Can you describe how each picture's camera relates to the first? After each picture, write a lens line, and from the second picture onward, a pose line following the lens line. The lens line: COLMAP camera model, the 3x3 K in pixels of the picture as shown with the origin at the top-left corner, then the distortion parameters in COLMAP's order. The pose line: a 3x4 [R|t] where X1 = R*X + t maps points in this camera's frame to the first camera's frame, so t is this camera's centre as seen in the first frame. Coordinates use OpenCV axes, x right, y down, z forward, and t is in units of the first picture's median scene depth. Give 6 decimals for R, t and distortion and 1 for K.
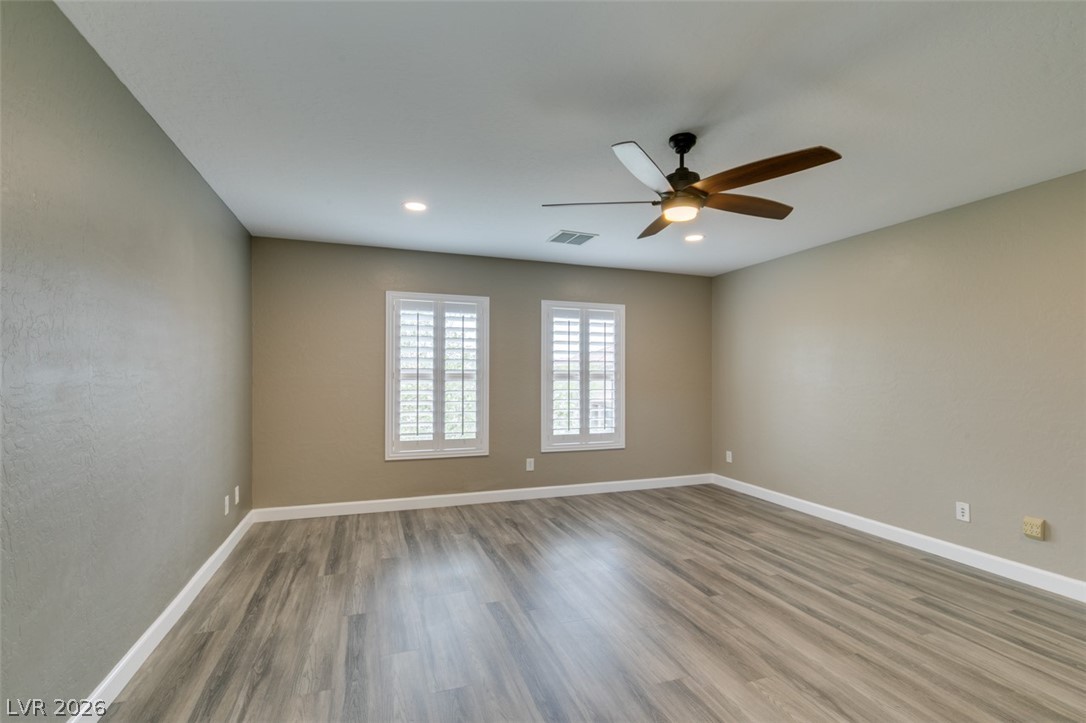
lens RADIAL K [[486.3, 0, 542.9], [0, 486.3, 369.6], [0, 0, 1]] dist [-0.000096, -0.000359]
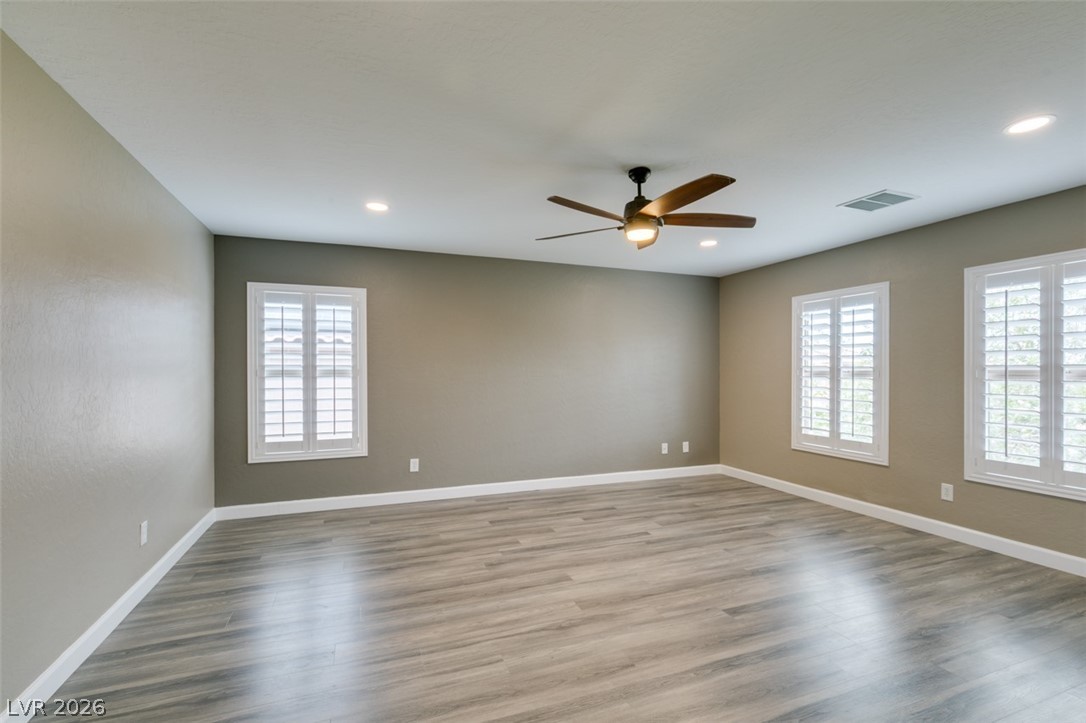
lens RADIAL K [[486.3, 0, 542.9], [0, 486.3, 369.6], [0, 0, 1]] dist [-0.000096, -0.000359]
pose [[0.027419, -0.008183, -0.999591, 0.813368], [0.006671, 0.999946, -0.008003, 0.009352], [0.999602, -0.006449, 0.027472, 0.410774]]
